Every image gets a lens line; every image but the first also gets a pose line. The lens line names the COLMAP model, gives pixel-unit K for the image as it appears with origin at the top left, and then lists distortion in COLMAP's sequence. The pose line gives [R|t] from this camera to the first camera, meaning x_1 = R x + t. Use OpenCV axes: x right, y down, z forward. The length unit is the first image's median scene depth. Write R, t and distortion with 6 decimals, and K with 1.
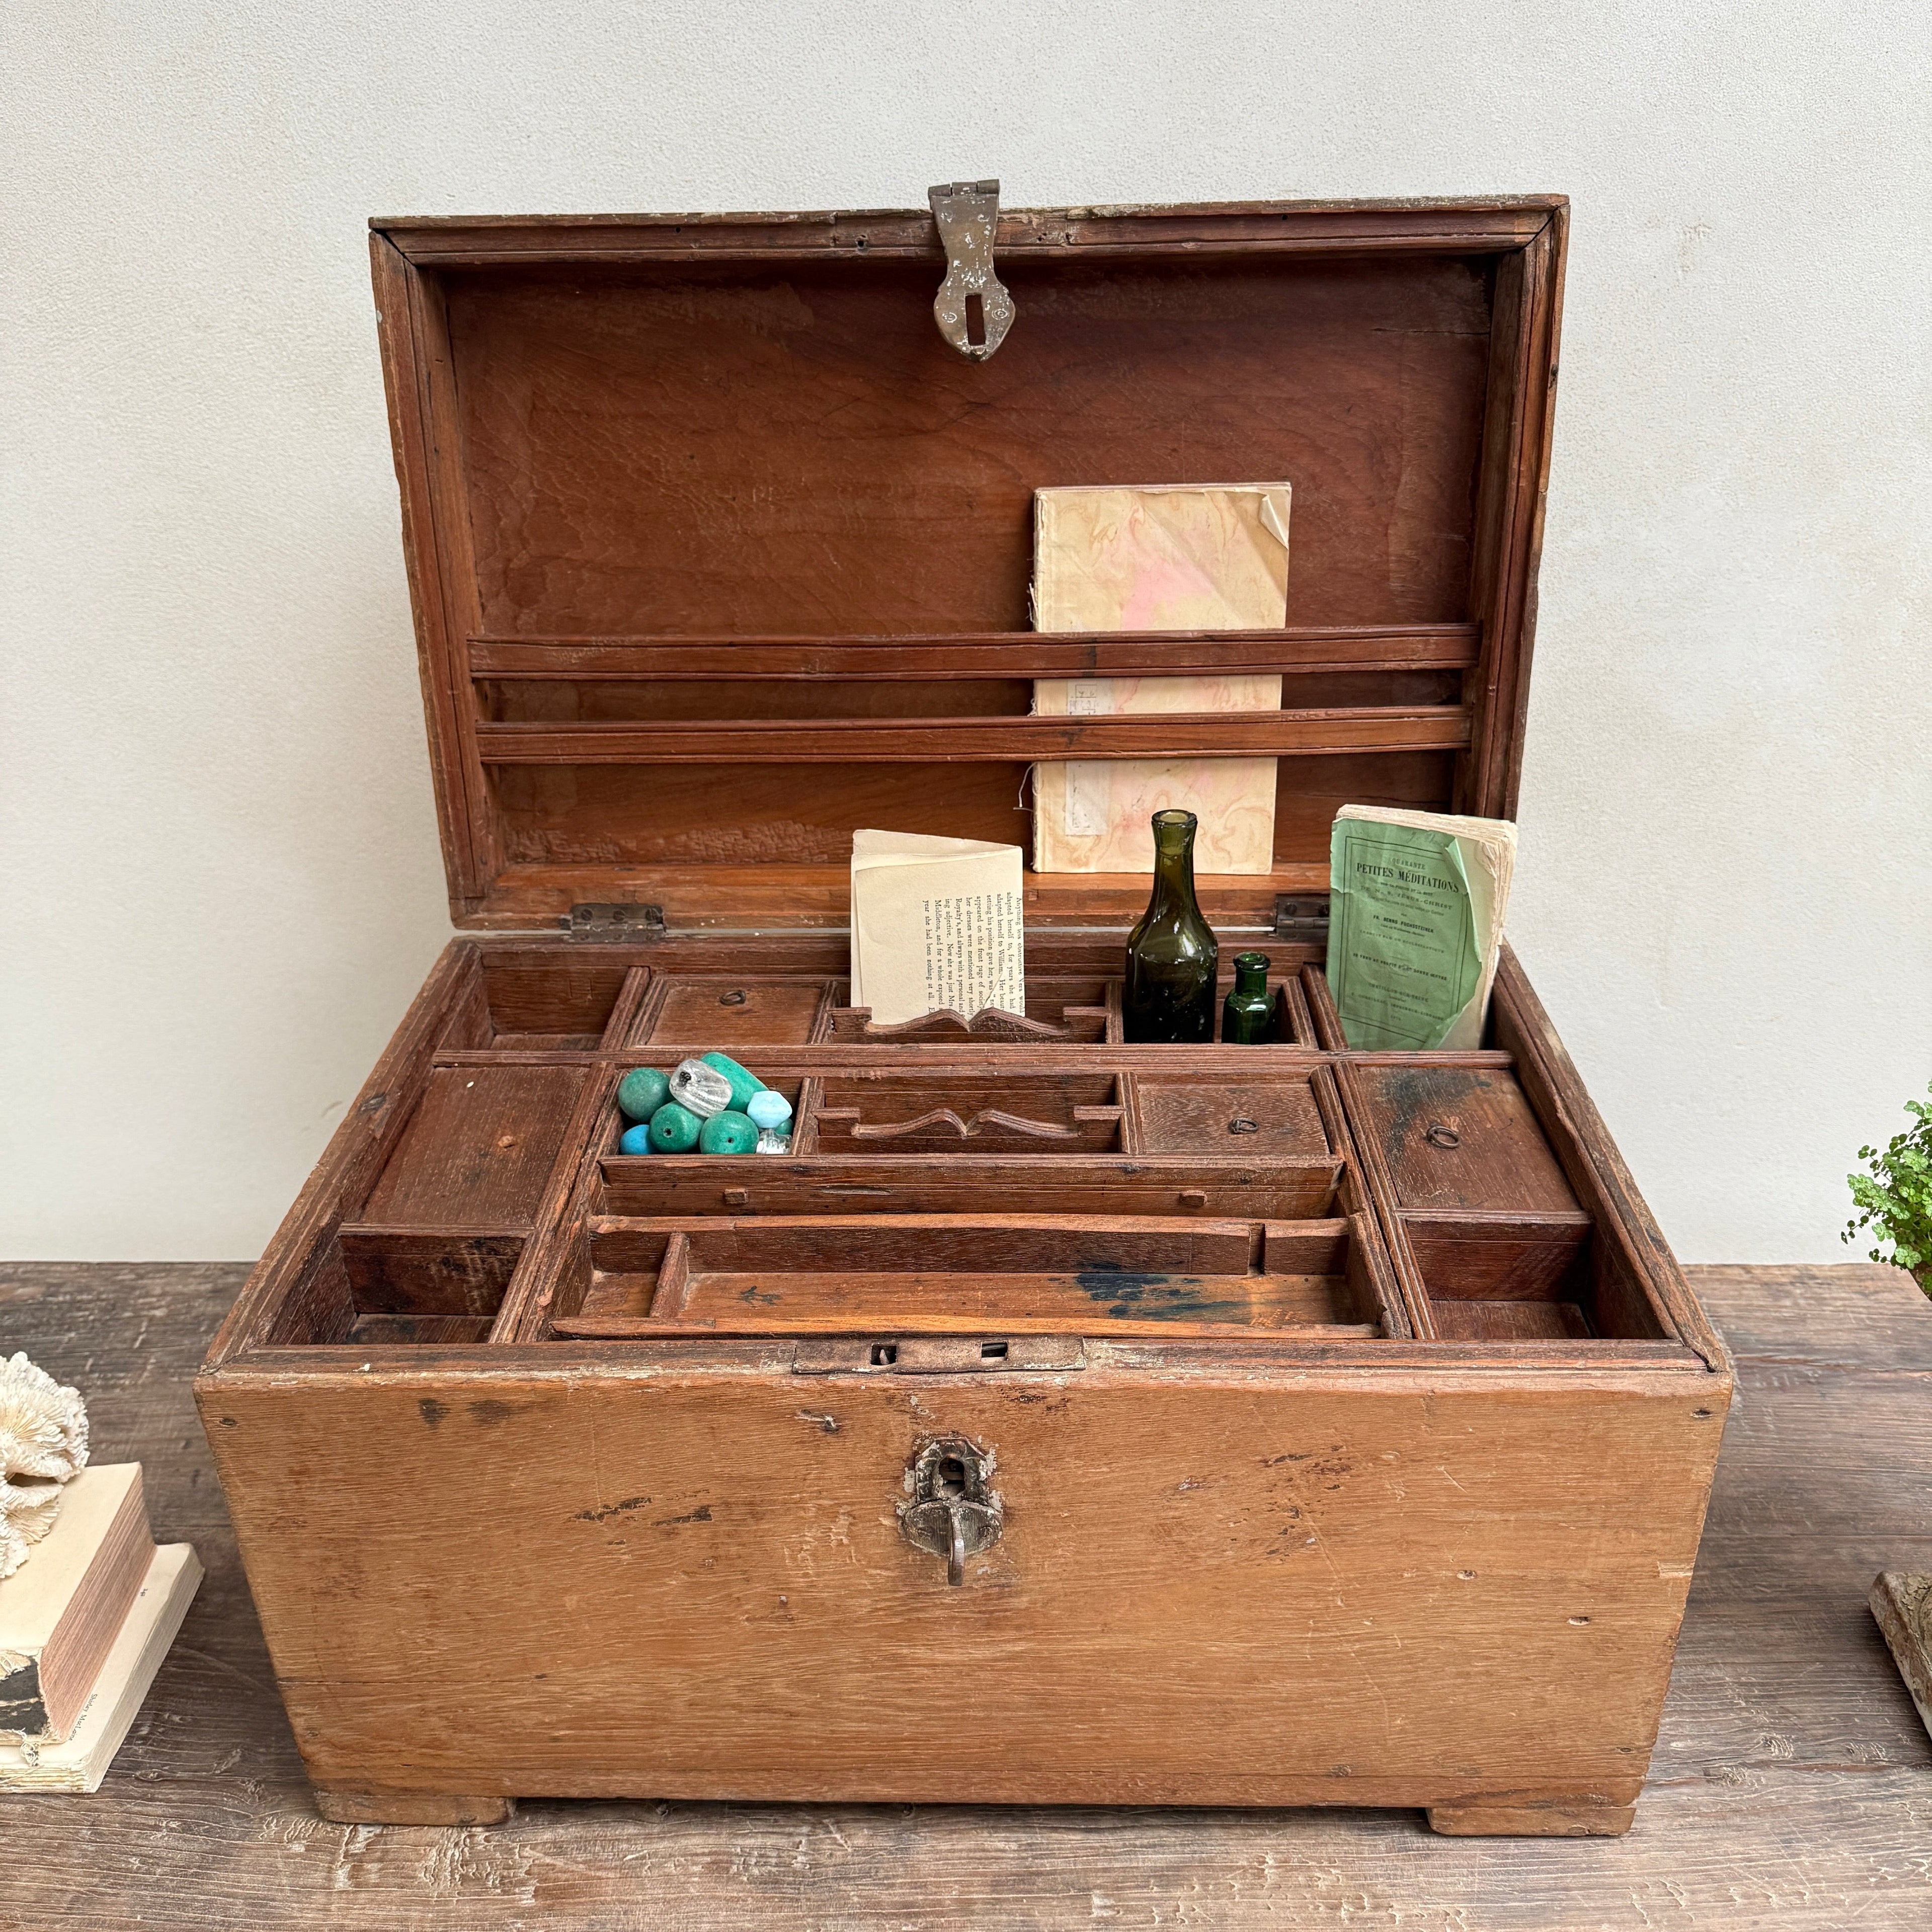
lens RADIAL K [[1819.7, 0, 975.3], [0, 1819.7, 959.2], [0, 0, 1]] dist [0.029718, 0.000000]
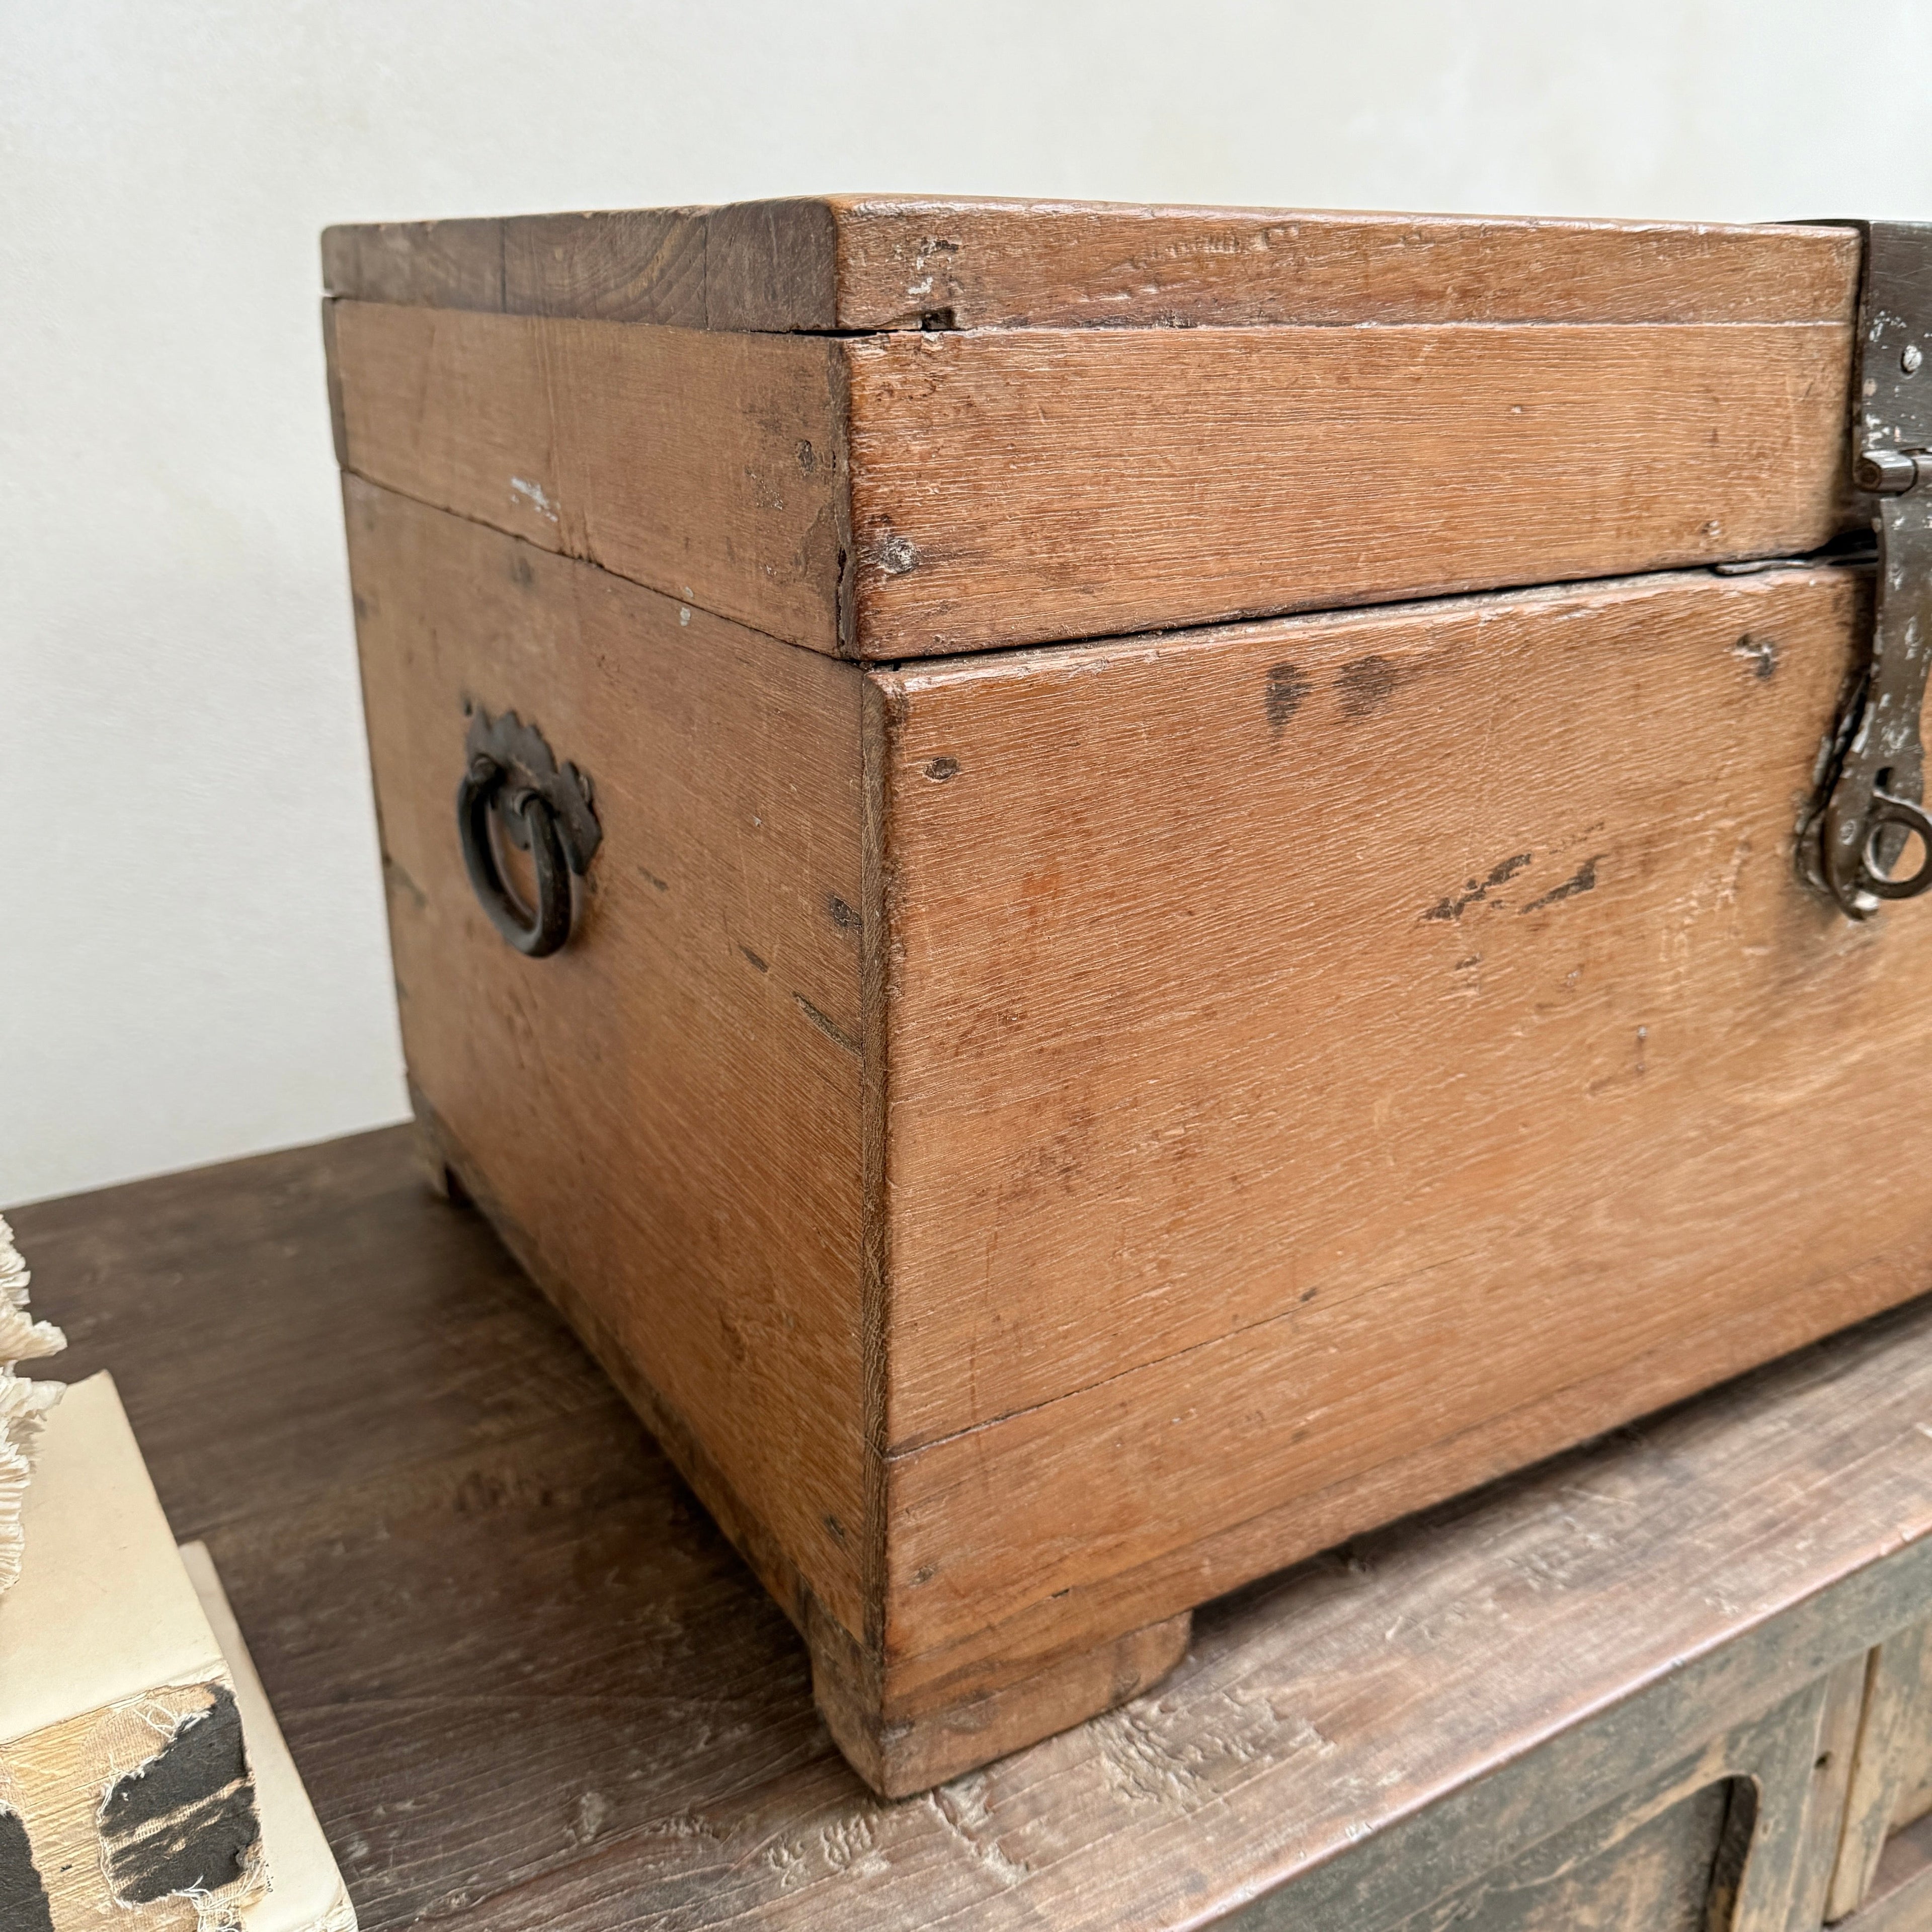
lens RADIAL K [[1819.7, 0, 984.3], [0, 1819.7, 972.6], [0, 0, 1]] dist [0.029718, 0.000000]
pose [[0.841321, -0.164468, 0.514906, -0.573736], [0.229337, 0.971207, -0.064504, 0.298372], [-0.489472, 0.172356, 0.854816, 0.535182]]
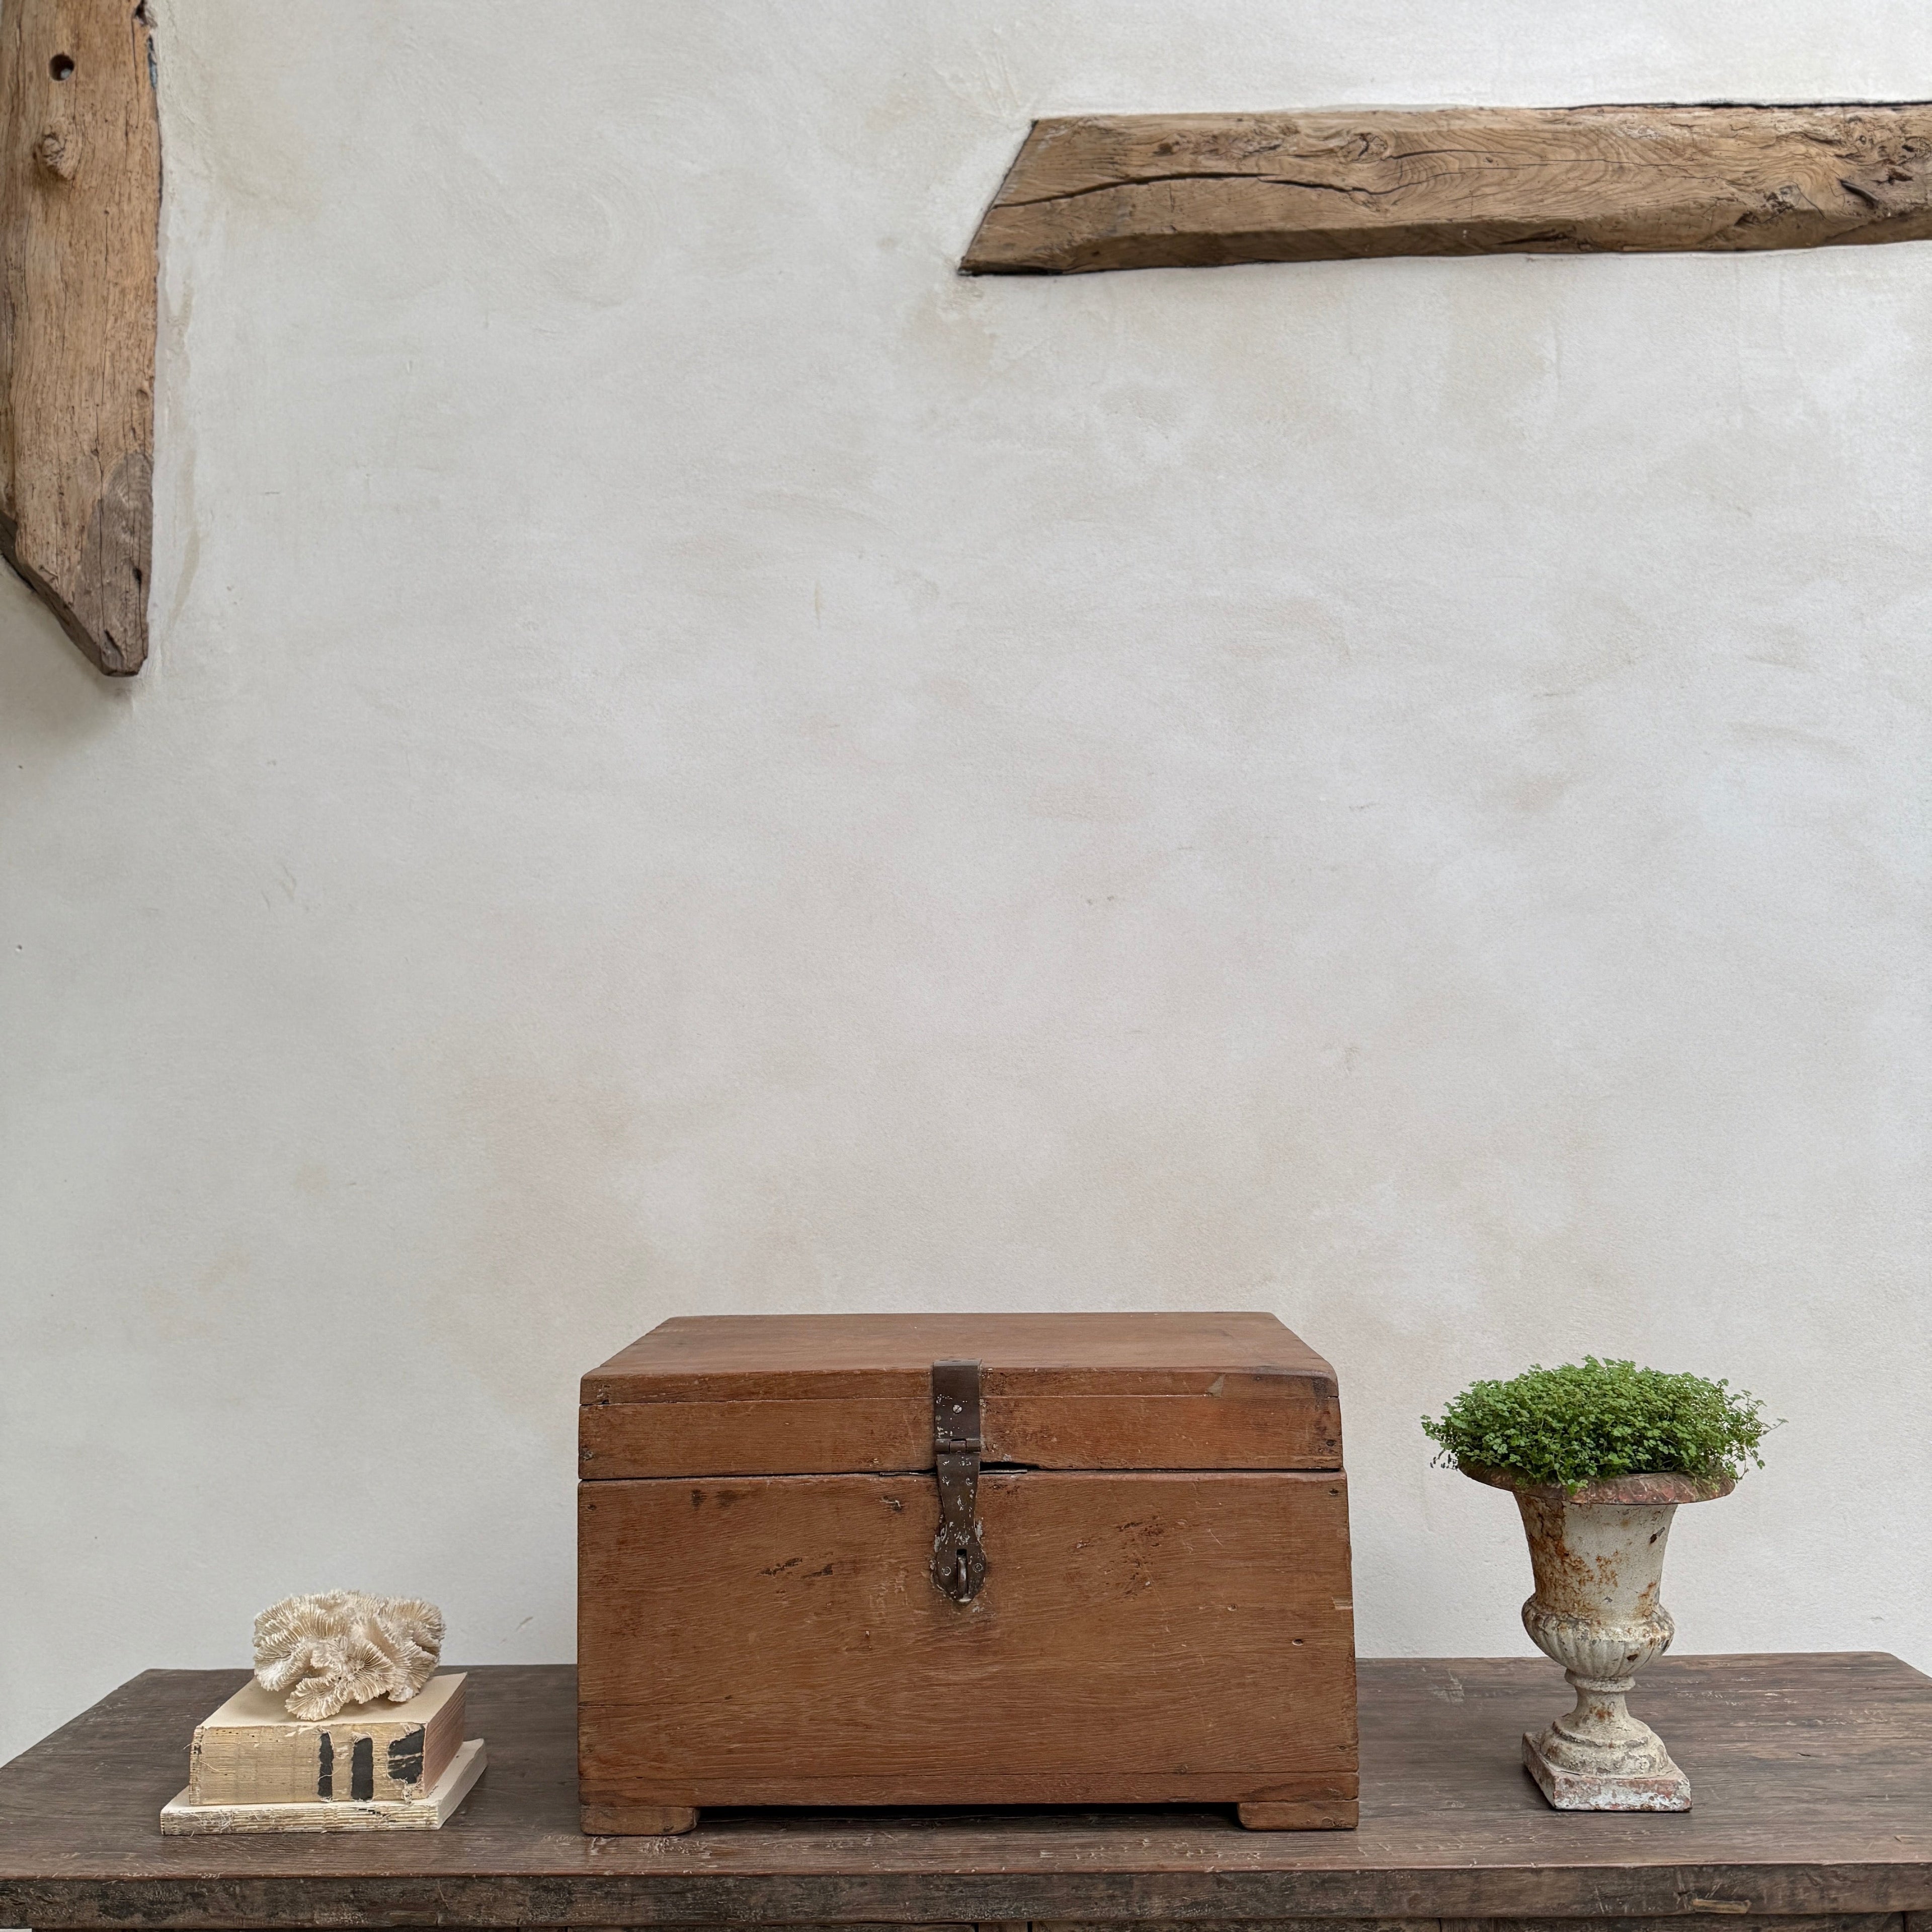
lens RADIAL K [[1819.7, 0, 971.5], [0, 1819.7, 938.8], [0, 0, 1]] dist [0.029718, 0.000000]
pose [[0.999999, 0.000077, -0.001503, 0.002641], [-0.000881, 0.839444, -0.543446, 0.715893], [0.001220, 0.543446, 0.839443, -0.870653]]
